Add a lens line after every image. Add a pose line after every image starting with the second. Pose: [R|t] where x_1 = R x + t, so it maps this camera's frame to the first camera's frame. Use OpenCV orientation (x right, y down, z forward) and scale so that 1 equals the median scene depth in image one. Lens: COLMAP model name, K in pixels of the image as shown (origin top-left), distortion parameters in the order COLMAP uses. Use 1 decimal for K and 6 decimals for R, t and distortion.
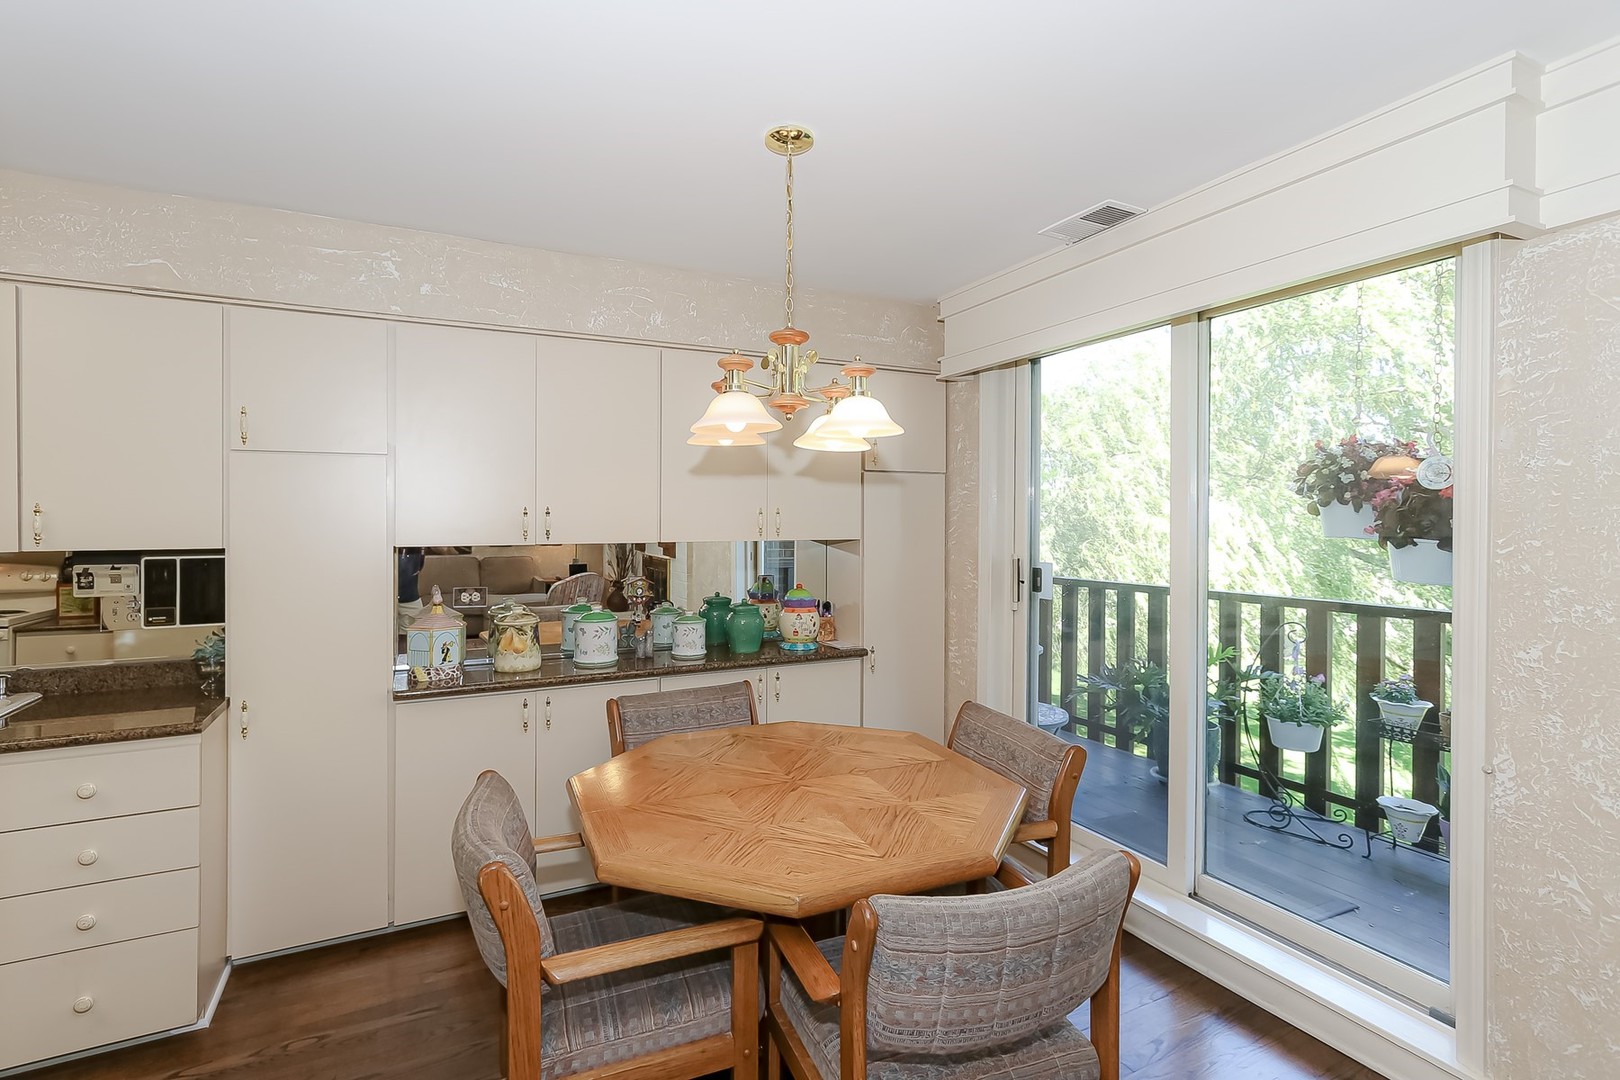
lens RADIAL K [[748.9, 0, 802.4], [0, 748.9, 522.4], [0, 0, 1]] dist [-0.001236, 0.000464]
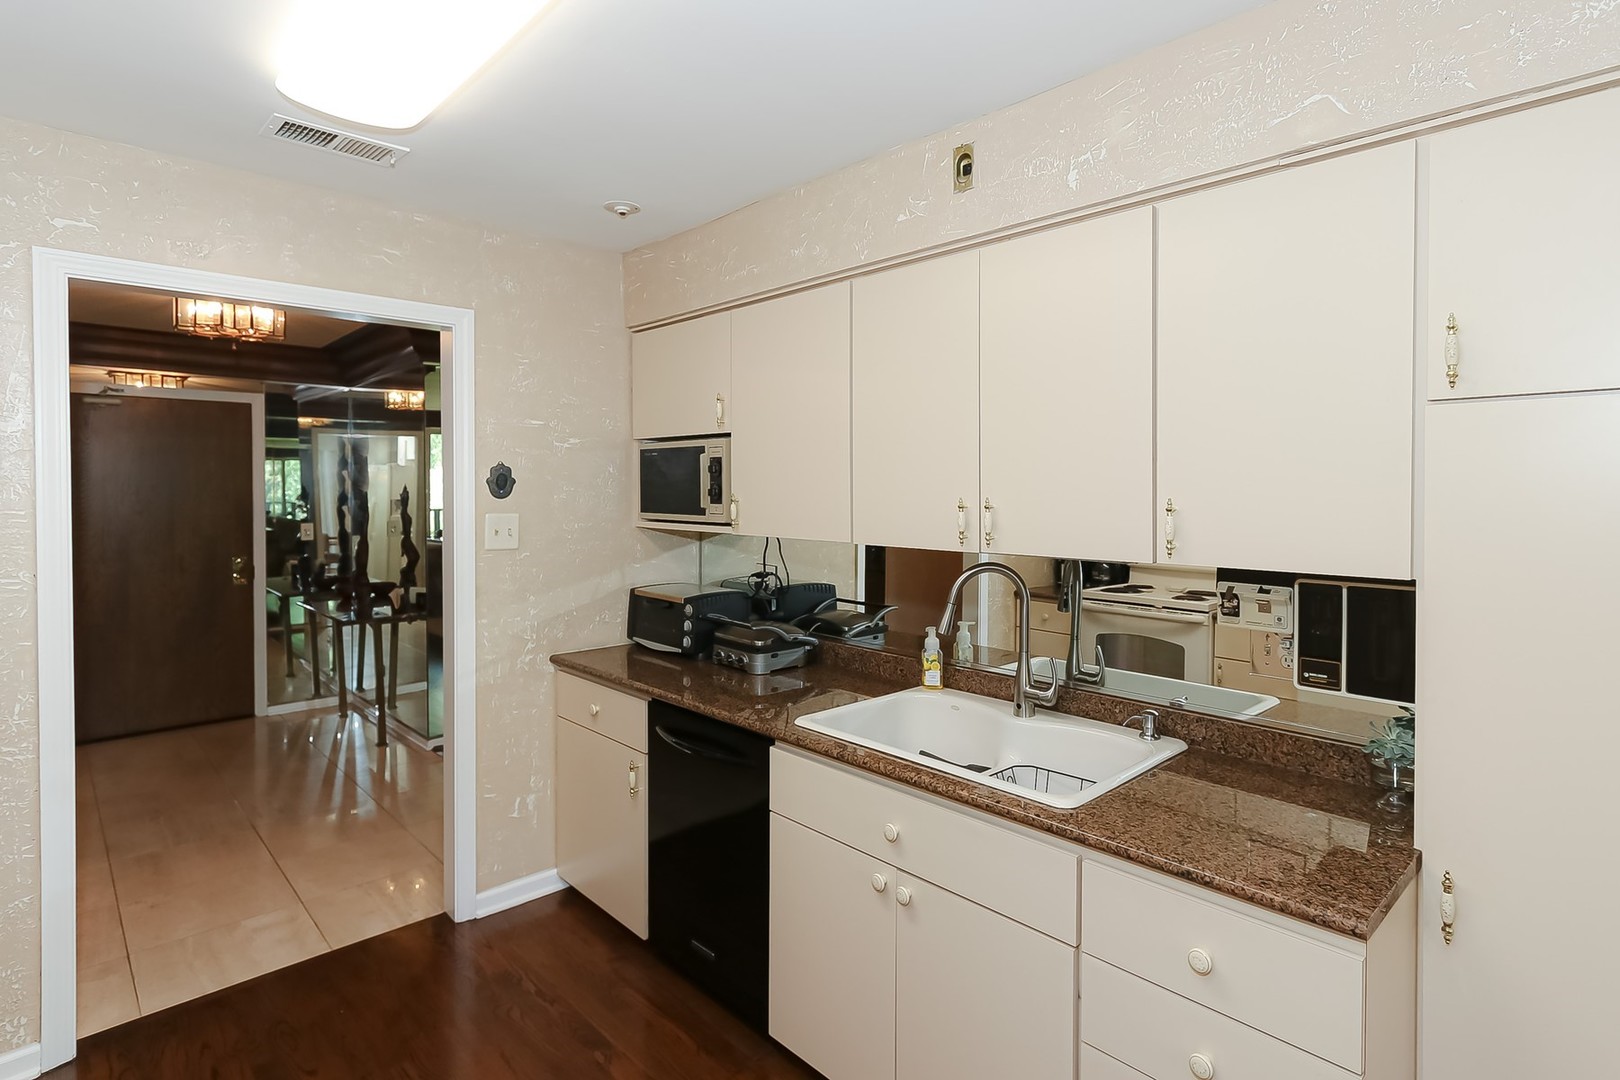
lens RADIAL K [[826.2, 0, 867.4], [0, 826.2, 497.4], [0, 0, 1]] dist [0.003948, 0.000922]
pose [[0.309222, 0.013232, -0.950898, -0.313629], [-0.001529, 0.999909, 0.013416, -0.033351], [0.950989, -0.002694, 0.309214, 0.422591]]
